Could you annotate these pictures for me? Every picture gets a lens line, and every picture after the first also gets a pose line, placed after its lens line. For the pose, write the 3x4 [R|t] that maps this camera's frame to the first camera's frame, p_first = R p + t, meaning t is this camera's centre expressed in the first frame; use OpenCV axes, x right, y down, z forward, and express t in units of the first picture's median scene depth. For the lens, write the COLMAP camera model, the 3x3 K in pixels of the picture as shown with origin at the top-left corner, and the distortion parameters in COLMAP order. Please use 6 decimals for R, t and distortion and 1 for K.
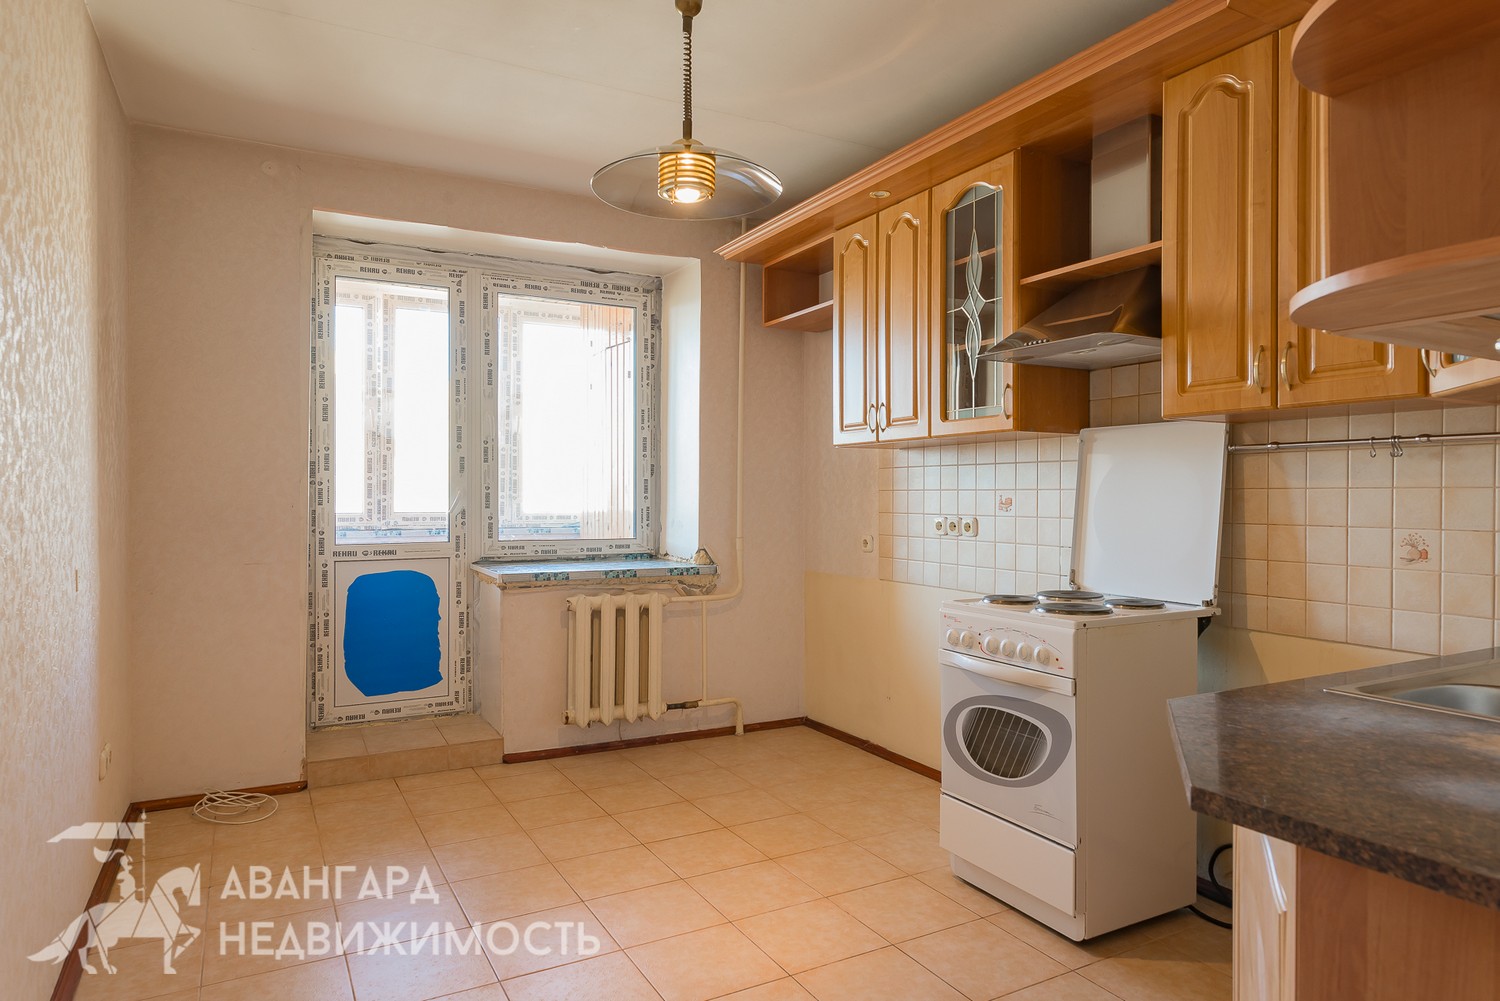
lens RADIAL K [[873.9, 0, 767.6], [0, 873.9, 500.7], [0, 0, 1]] dist [-0.000614, 0.000321]
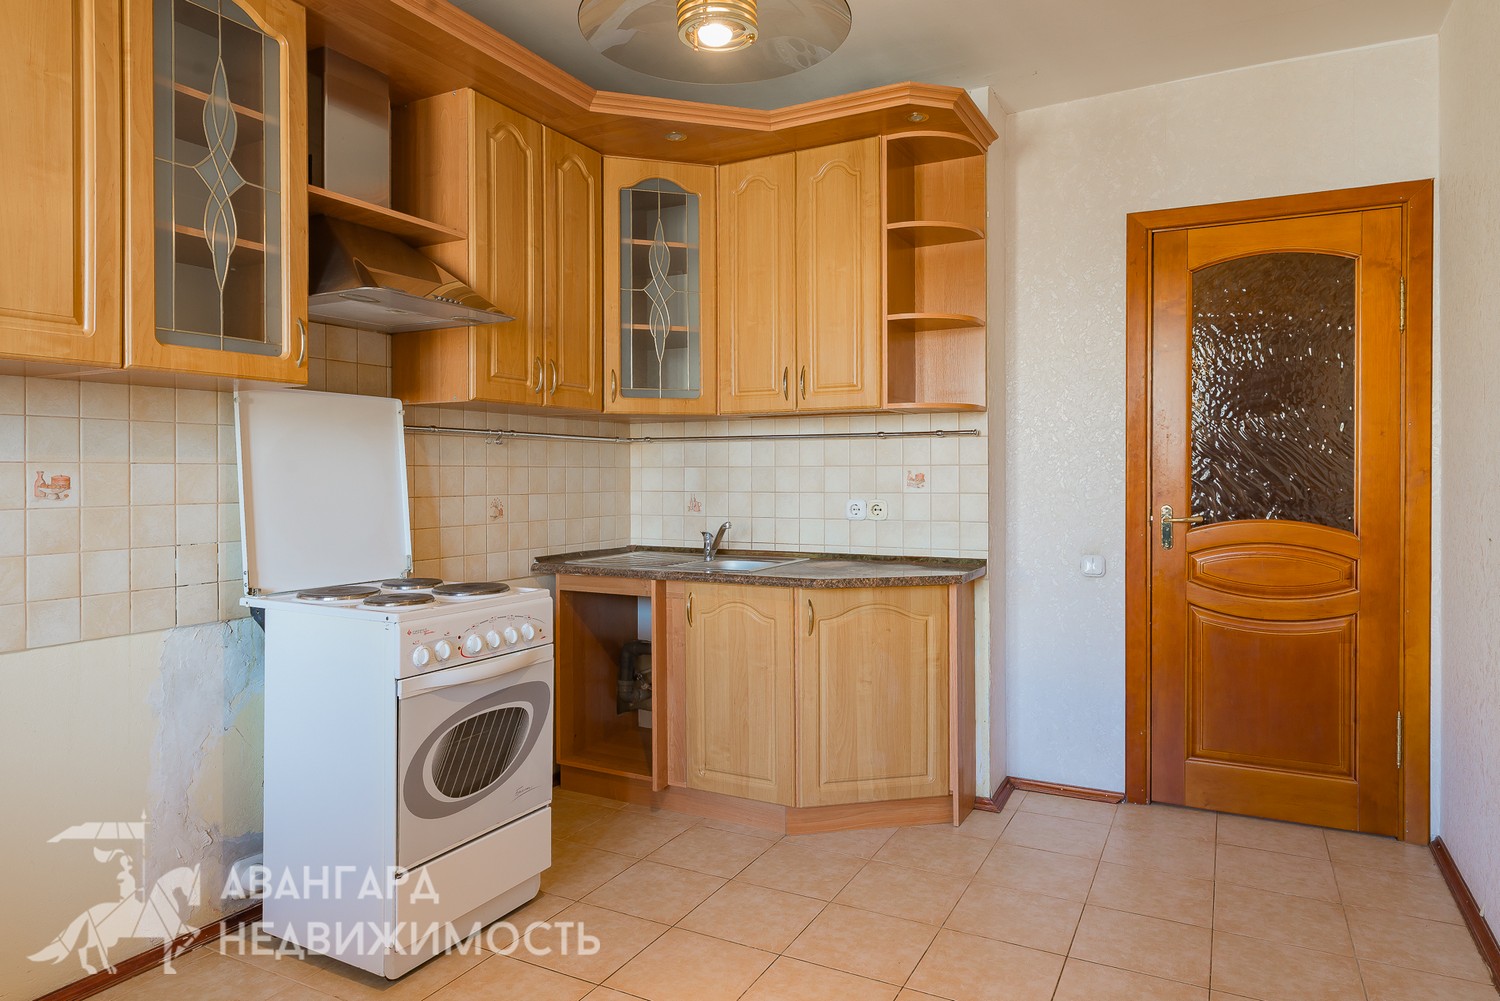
lens RADIAL K [[918.4, 0, 752.0], [0, 918.4, 476.7], [0, 0, 1]] dist [-0.000701, 0.000068]
pose [[-0.530905, -0.003255, 0.847425, -0.552249], [0.006852, 0.999943, 0.008134, -0.005300], [-0.847404, 0.010125, -0.530853, 1.045256]]
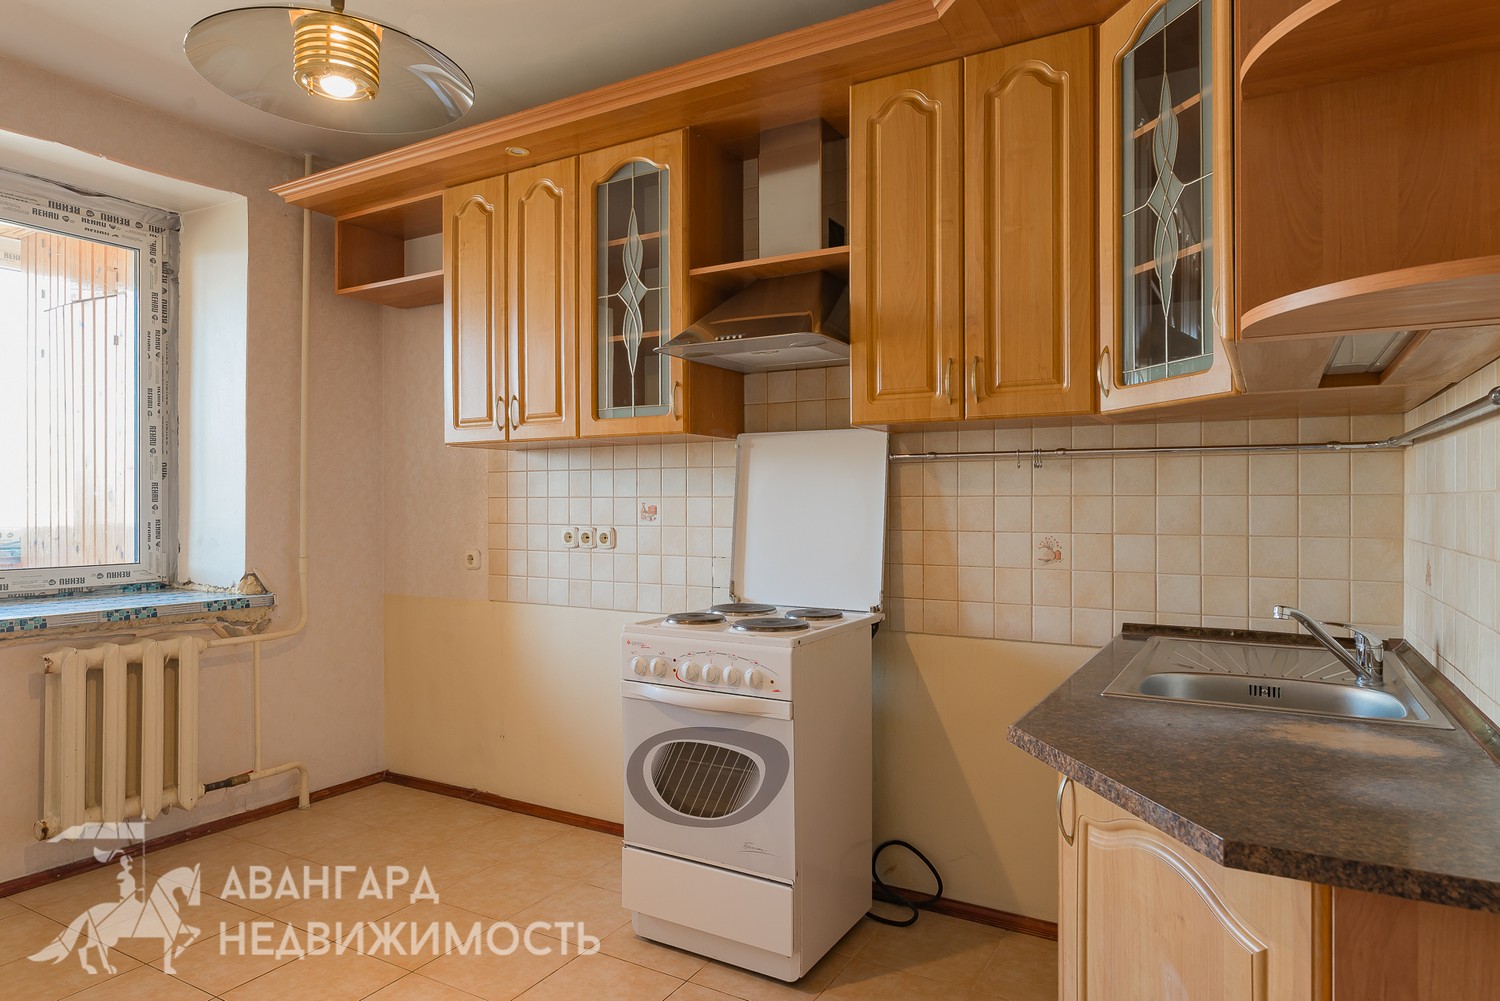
lens RADIAL K [[891.9, 0, 749.8], [0, 891.9, 501.3], [0, 0, 1]] dist [-0.002386, 0.000266]
pose [[0.868626, -0.002382, 0.495462, -0.115208], [0.005559, 0.999972, -0.004938, -0.003164], [-0.495437, 0.007043, 0.868616, 0.143173]]
